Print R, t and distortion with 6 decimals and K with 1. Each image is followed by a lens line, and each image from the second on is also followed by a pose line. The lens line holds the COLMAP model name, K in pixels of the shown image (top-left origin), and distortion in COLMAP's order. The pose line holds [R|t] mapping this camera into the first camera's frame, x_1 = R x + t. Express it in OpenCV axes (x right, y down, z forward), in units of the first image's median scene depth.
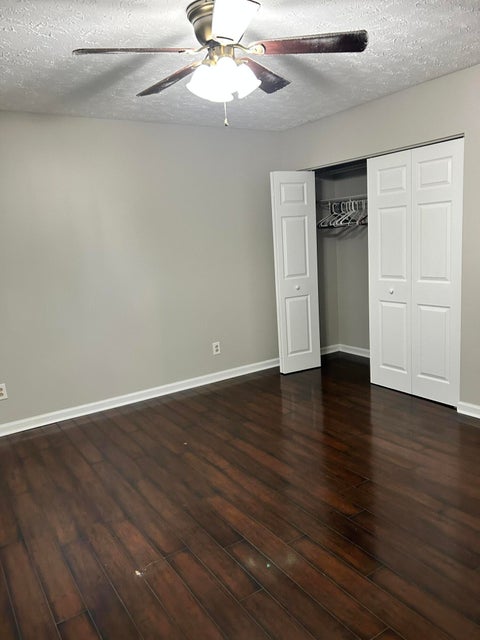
lens RADIAL K [[483.3, 0, 240.5], [0, 483.3, 321.0], [0, 0, 1]] dist [0.013894, 0.001825]
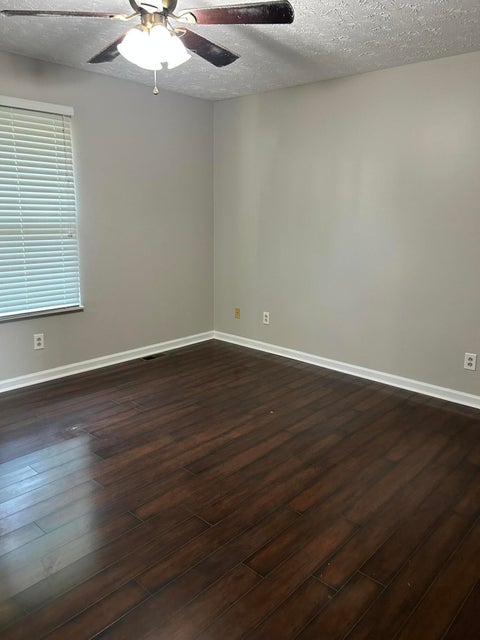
lens RADIAL K [[483.3, 0, 240.6], [0, 483.3, 319.6], [0, 0, 1]] dist [0.013894, 0.001825]
pose [[0.246071, 0.289533, -0.924997, 0.831368], [-0.199774, 0.949001, 0.243902, -0.179110], [0.948440, 0.124773, 0.291363, 0.703316]]
